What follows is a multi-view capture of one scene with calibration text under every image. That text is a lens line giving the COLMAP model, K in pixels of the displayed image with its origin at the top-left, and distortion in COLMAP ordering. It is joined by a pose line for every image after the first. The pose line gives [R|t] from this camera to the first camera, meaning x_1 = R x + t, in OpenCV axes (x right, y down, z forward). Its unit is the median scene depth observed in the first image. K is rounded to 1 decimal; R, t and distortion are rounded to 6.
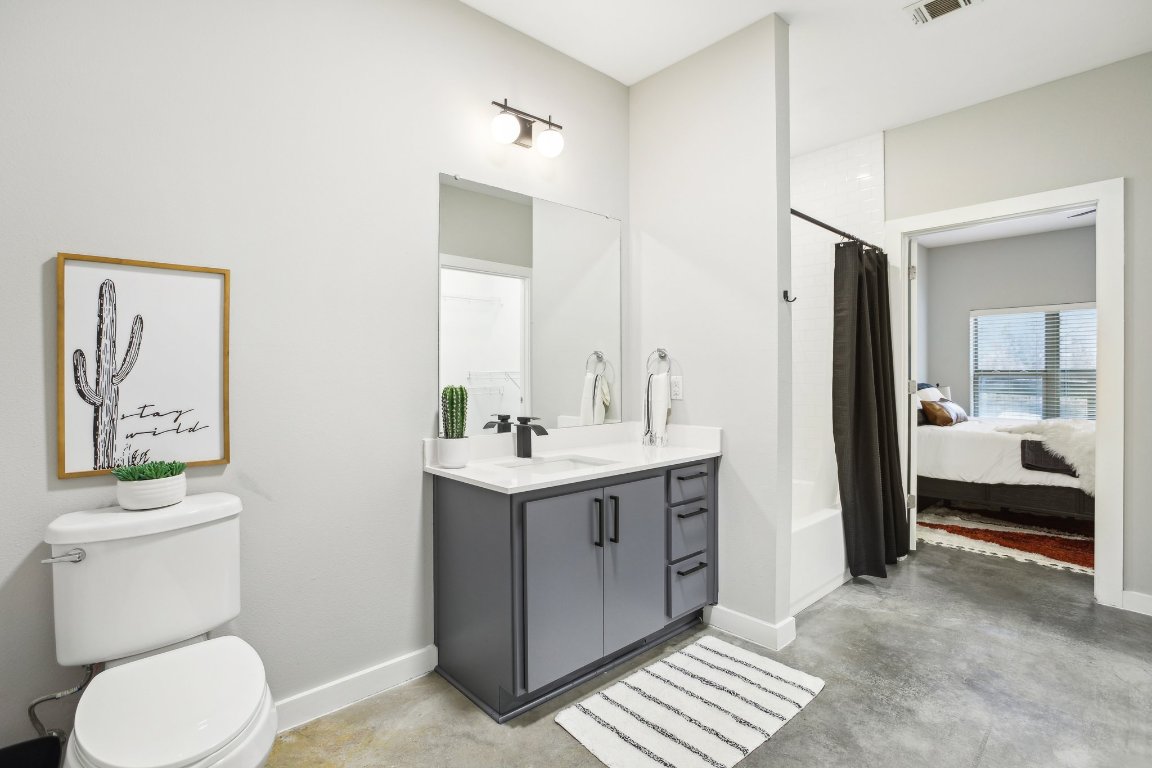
lens RADIAL K [[557.5, 0, 591.0], [0, 557.5, 370.8], [0, 0, 1]] dist [-0.040583, 0.011810]
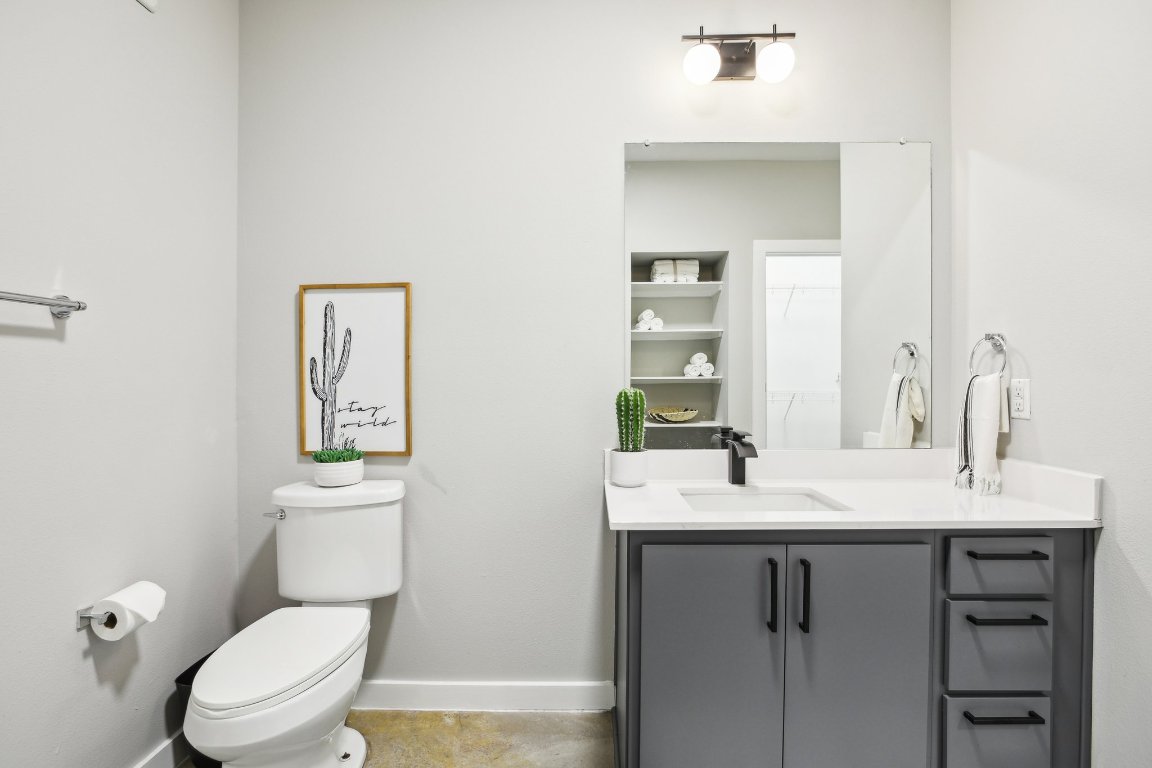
lens RADIAL K [[557.5, 0, 570.7], [0, 557.5, 381.6], [0, 0, 1]] dist [-0.040583, 0.011810]
pose [[0.705951, 0.003825, -0.708250, 0.354465], [0.005596, 0.999924, 0.010979, 0.006224], [0.708238, -0.011714, 0.705876, 0.405382]]
